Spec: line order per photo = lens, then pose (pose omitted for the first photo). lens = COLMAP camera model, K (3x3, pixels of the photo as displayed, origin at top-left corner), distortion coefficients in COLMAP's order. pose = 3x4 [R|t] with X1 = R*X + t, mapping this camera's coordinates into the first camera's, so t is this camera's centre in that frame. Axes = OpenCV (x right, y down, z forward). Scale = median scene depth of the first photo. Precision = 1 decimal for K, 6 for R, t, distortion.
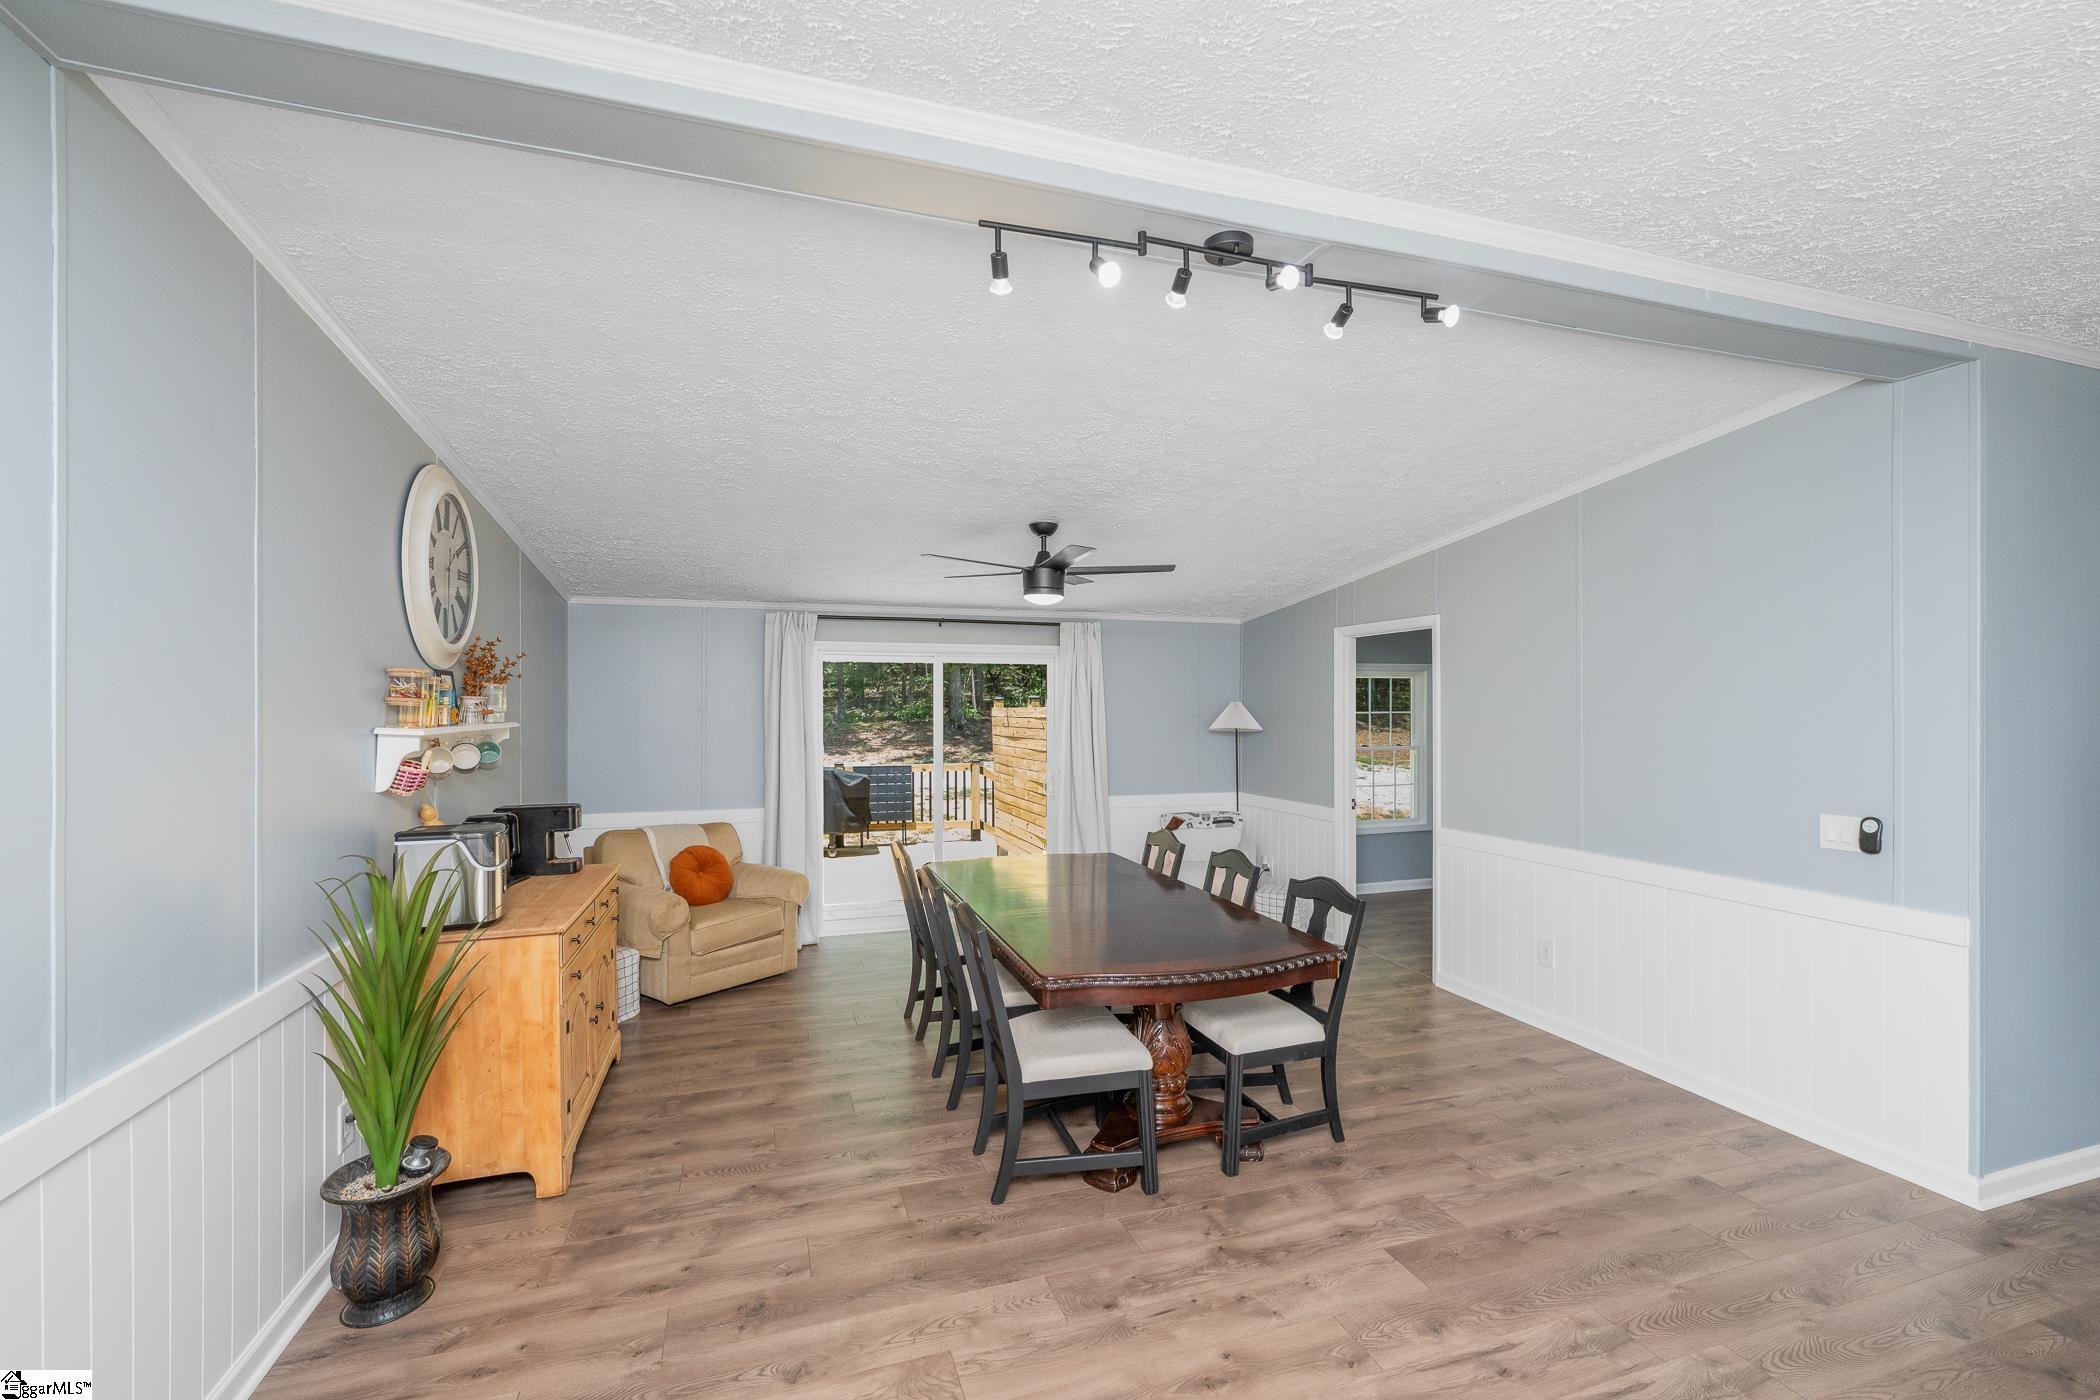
lens RADIAL K [[873.8, 0, 1045.7], [0, 873.8, 701.0], [0, 0, 1]] dist [-0.001921, 0.000579]
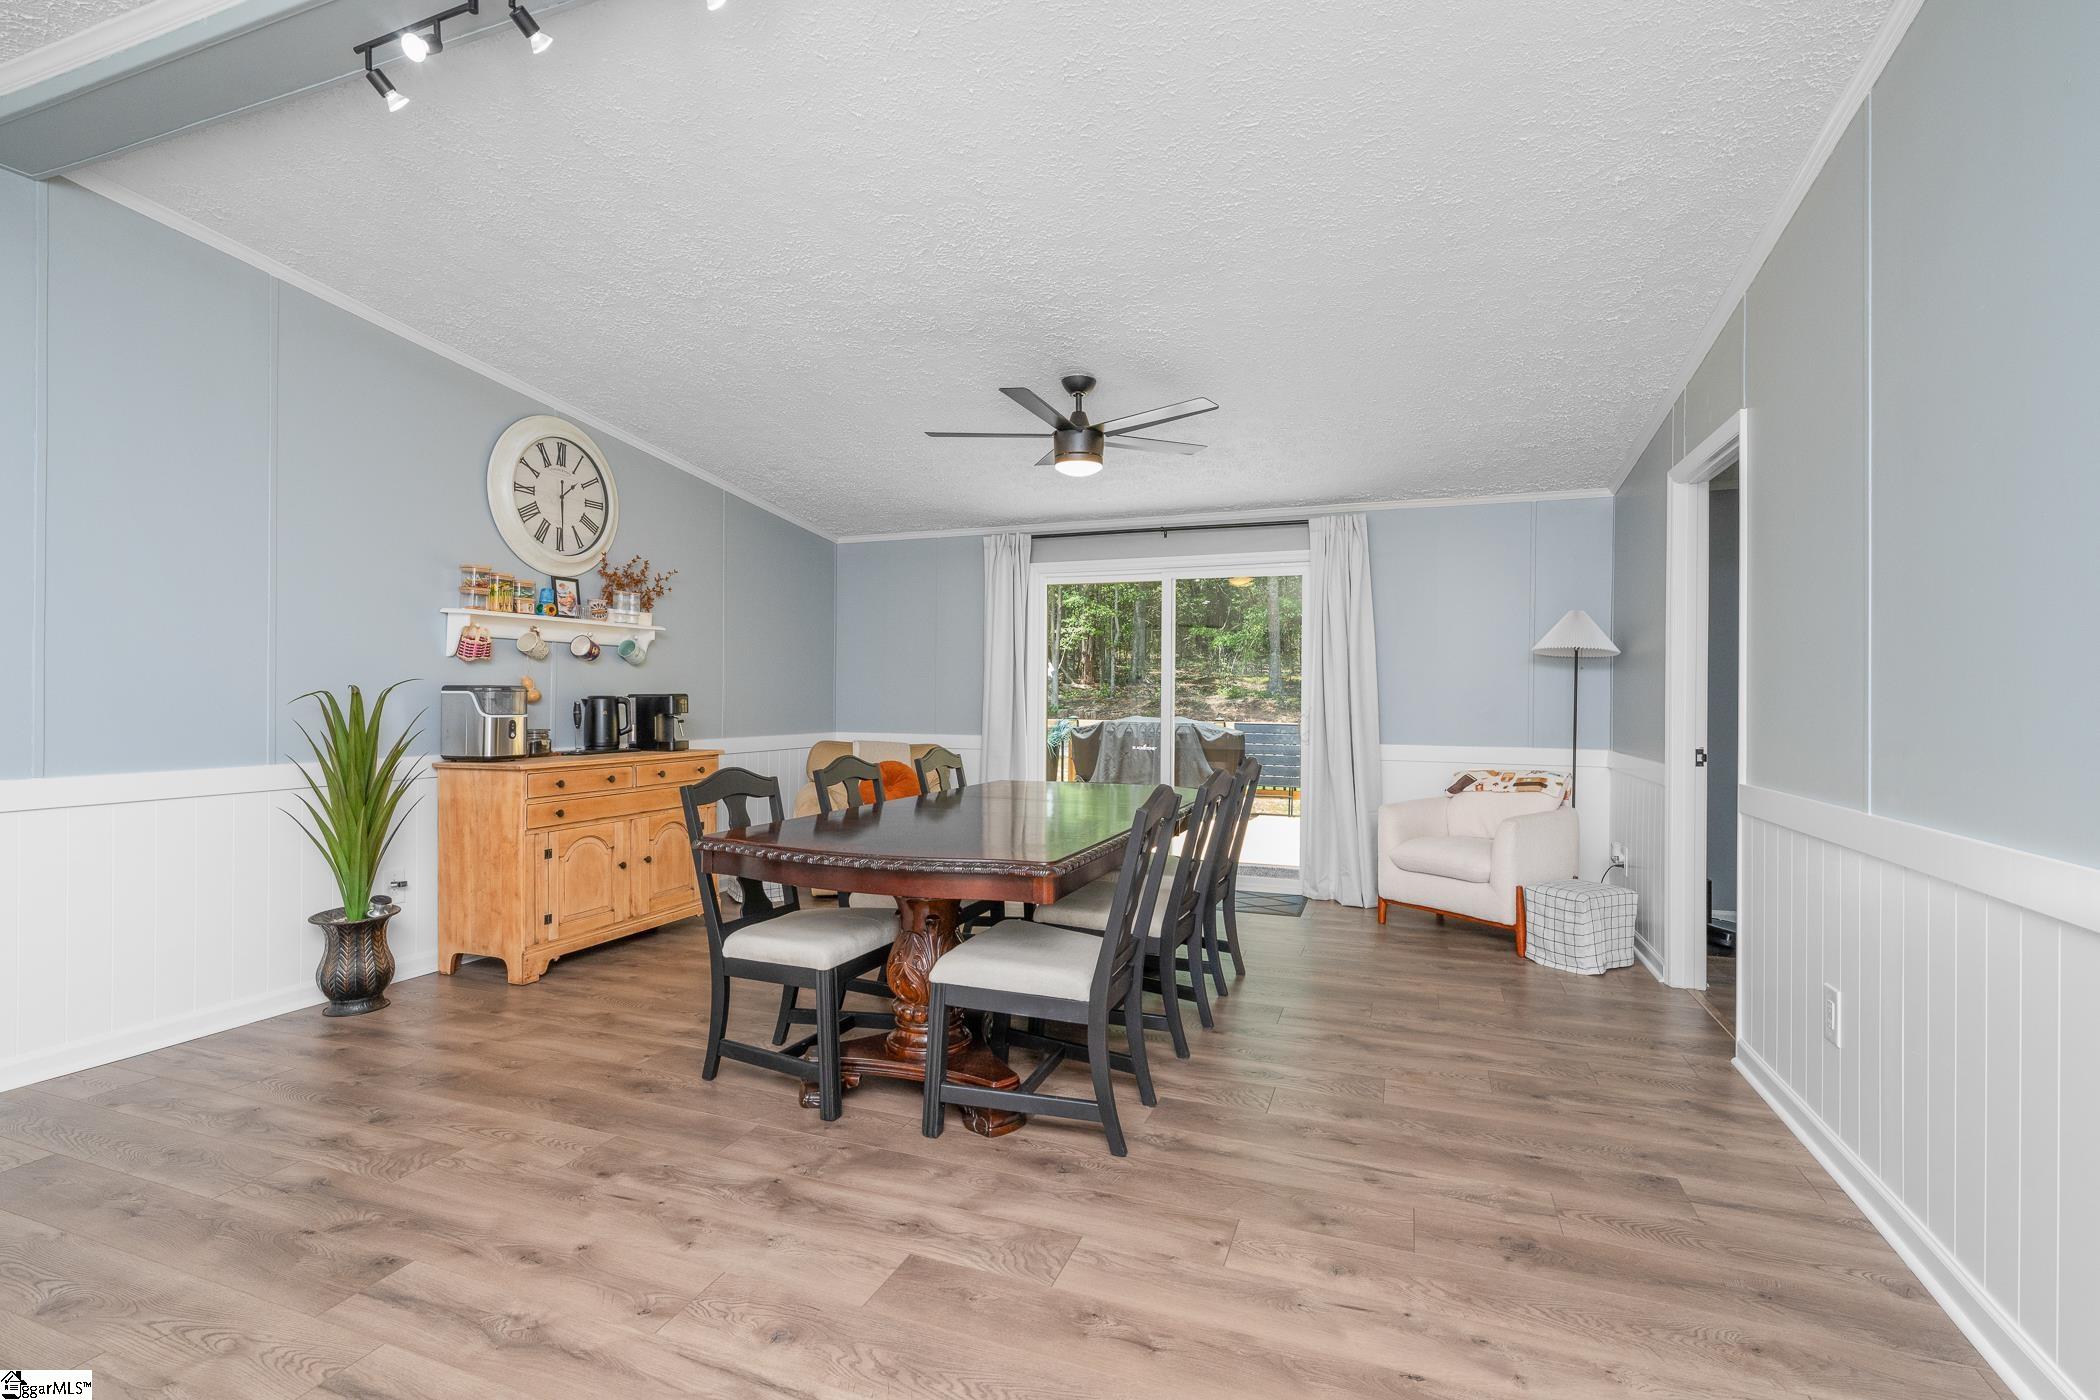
lens RADIAL K [[961.7, 0, 1054.0], [0, 961.7, 691.1], [0, 0, 1]] dist [-0.001569, 0.000340]
pose [[0.780416, 0.002634, -0.625255, 0.864648], [-0.003629, 0.999993, -0.000316, 0.151246], [0.625250, 0.002516, 0.780421, 0.412756]]
